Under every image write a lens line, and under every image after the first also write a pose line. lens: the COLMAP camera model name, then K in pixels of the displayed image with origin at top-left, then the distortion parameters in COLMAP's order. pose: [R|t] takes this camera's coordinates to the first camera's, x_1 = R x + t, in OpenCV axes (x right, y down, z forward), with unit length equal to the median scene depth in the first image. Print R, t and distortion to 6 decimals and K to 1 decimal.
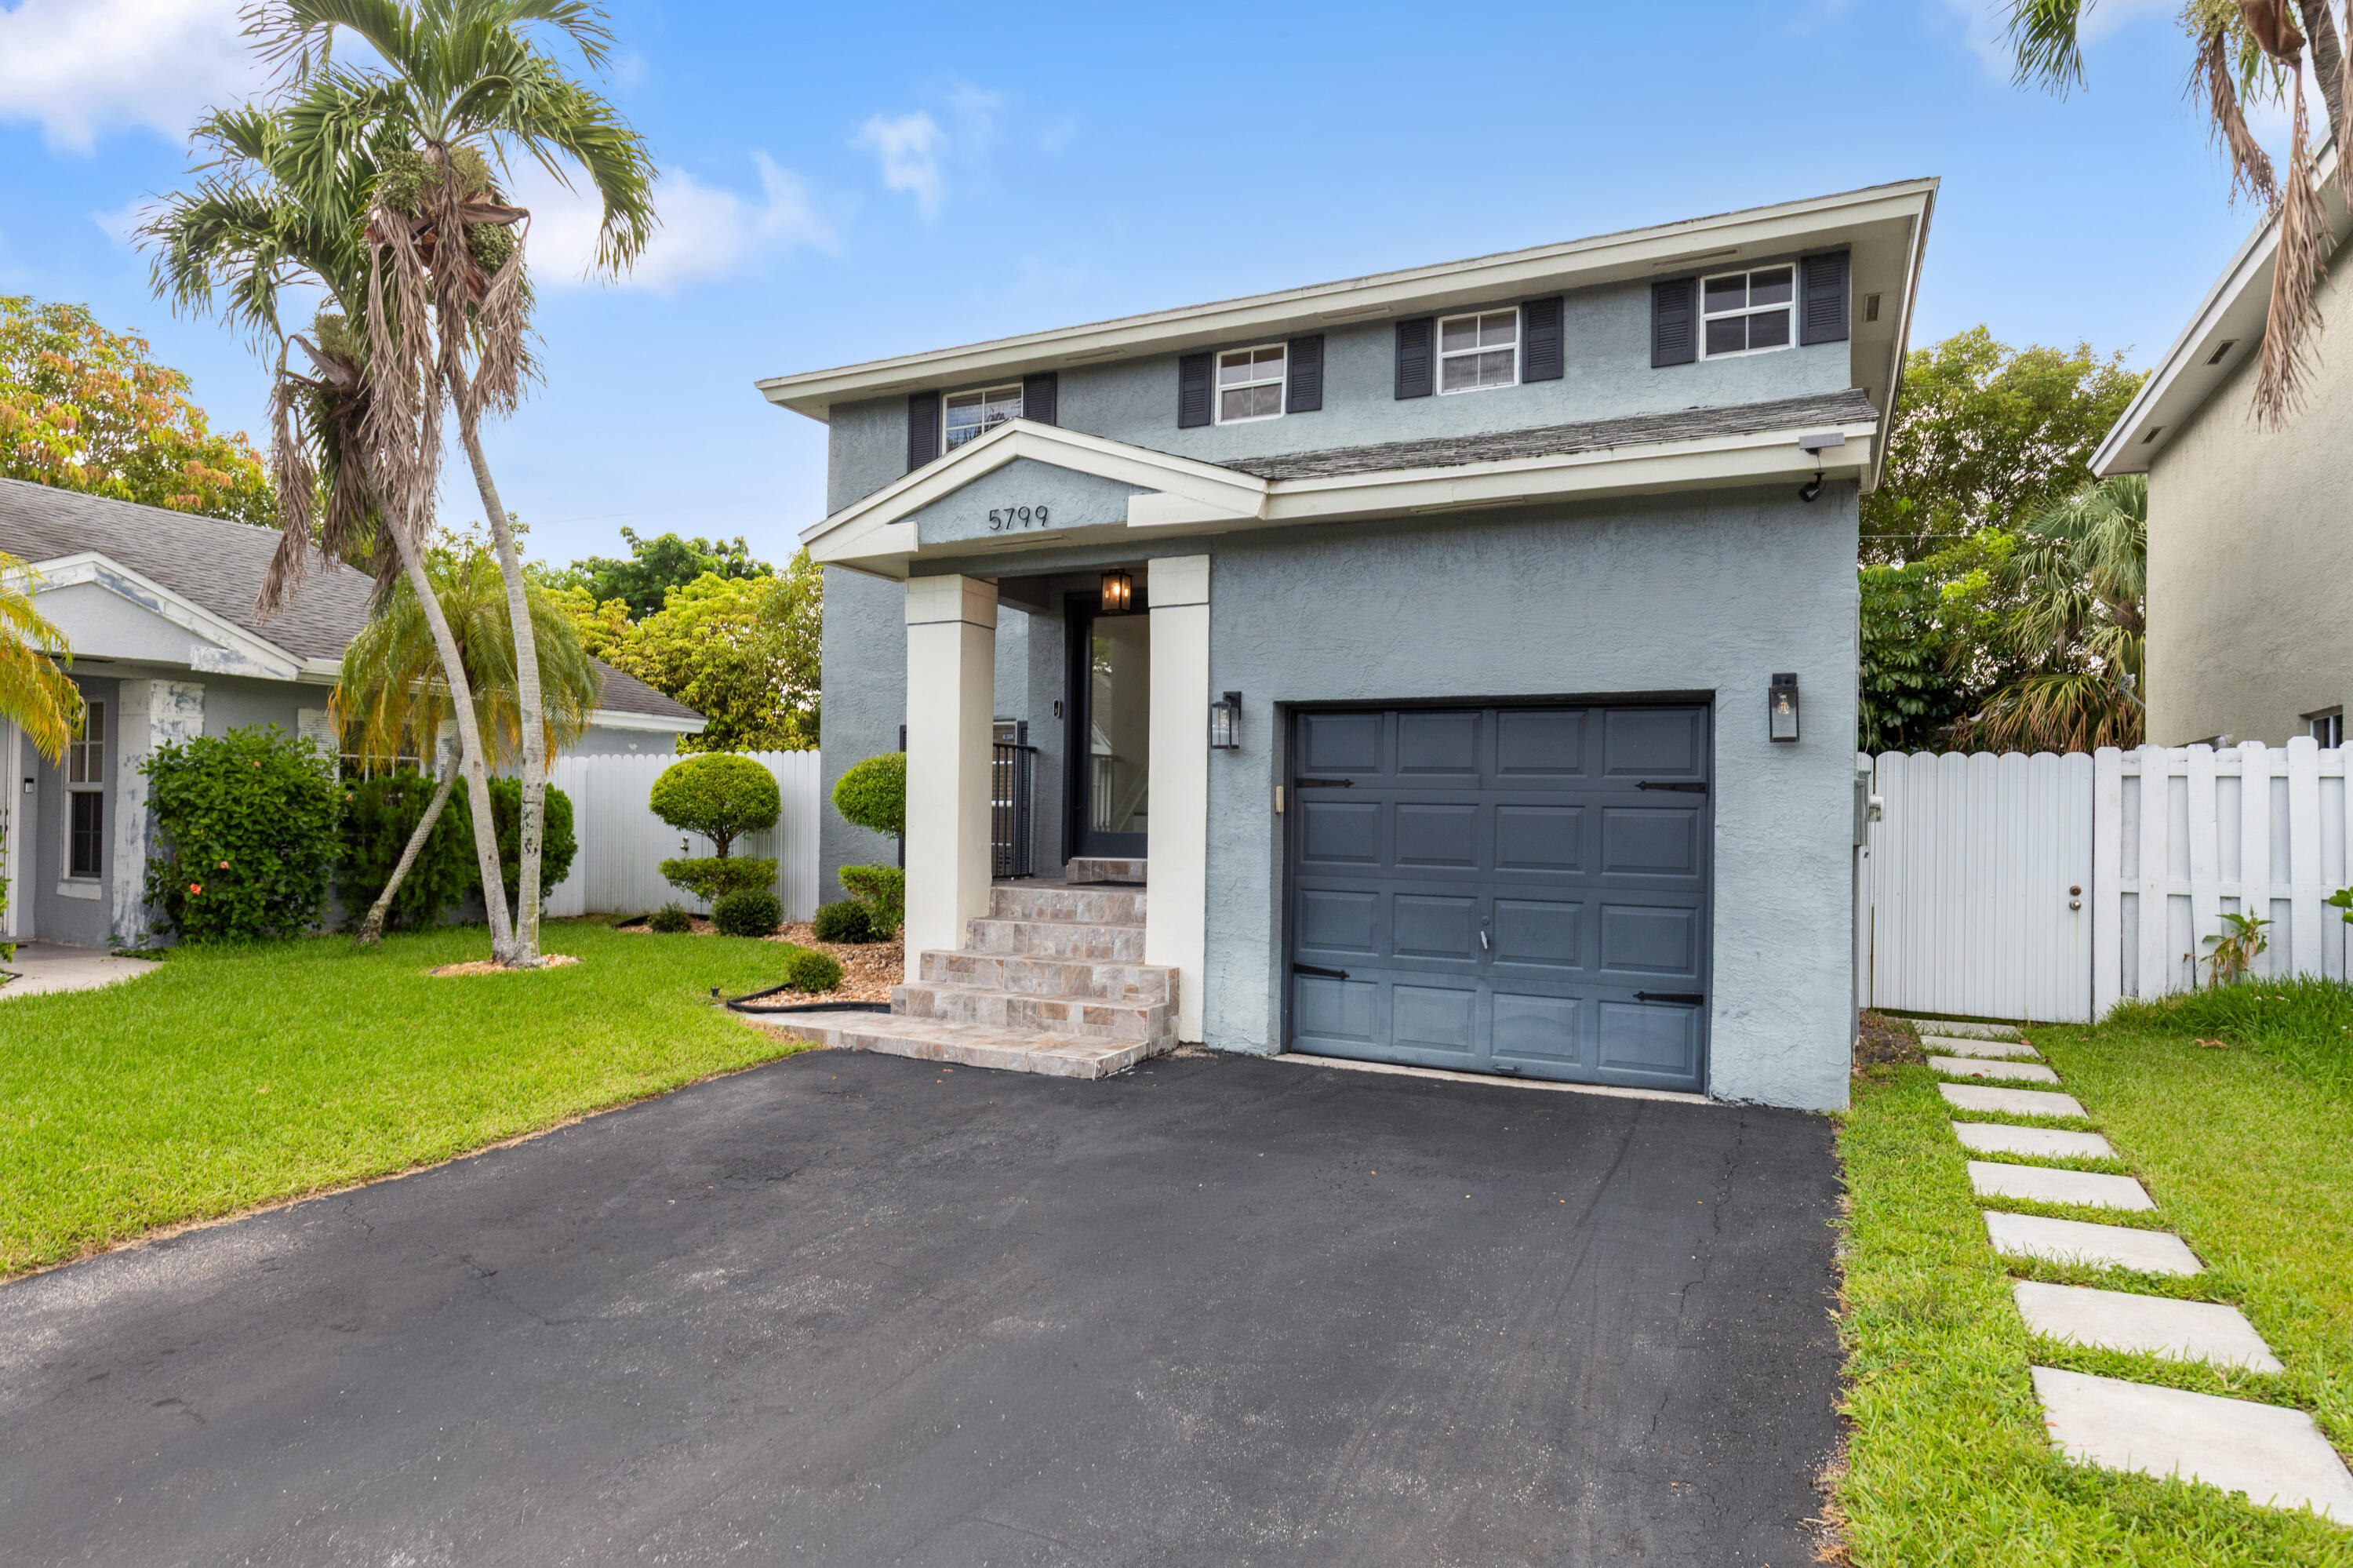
lens RADIAL K [[1348.6, 0, 1175.7], [0, 1348.6, 762.0], [0, 0, 1]] dist [-0.002766, -0.000080]
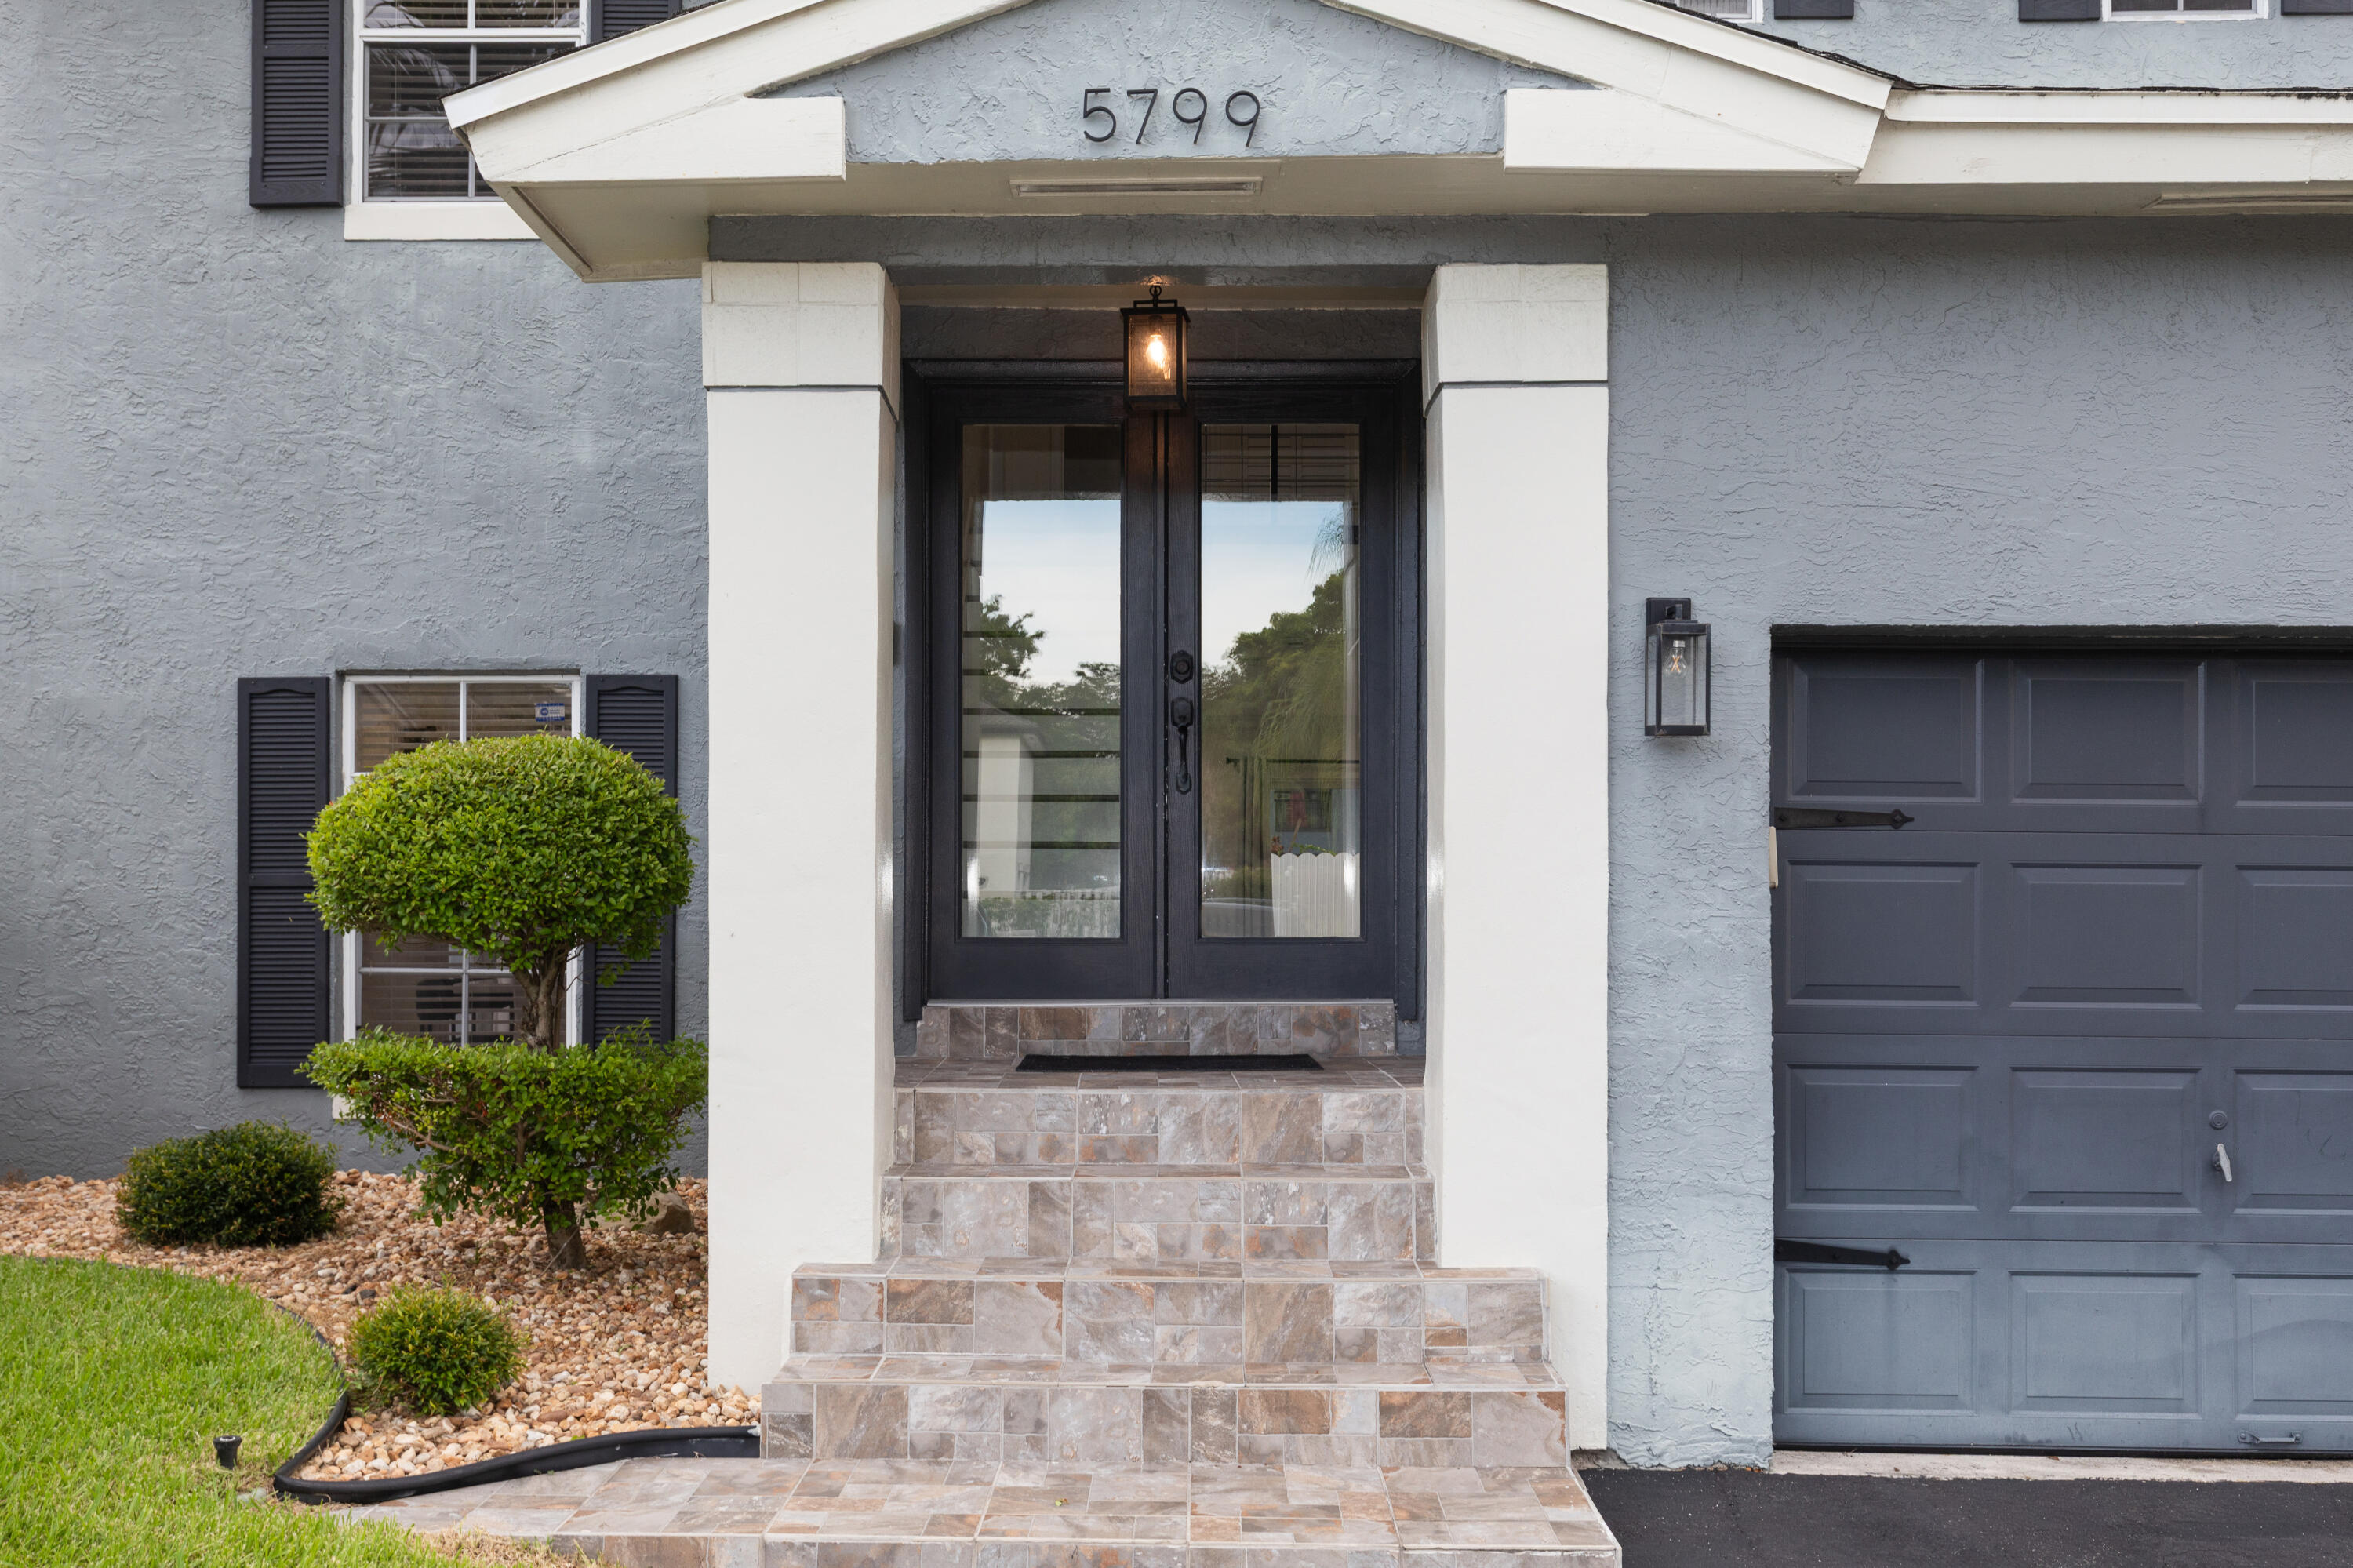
lens RADIAL K [[2337.2, 0, 1177.2], [0, 2337.2, 806.5], [0, 0, 1]] dist [-0.002154, 0.000000]
pose [[0.899902, 0.005795, 0.436054, -0.408764], [-0.007428, 0.999970, 0.002041, 0.011706], [-0.436029, -0.005076, 0.899918, 0.416451]]
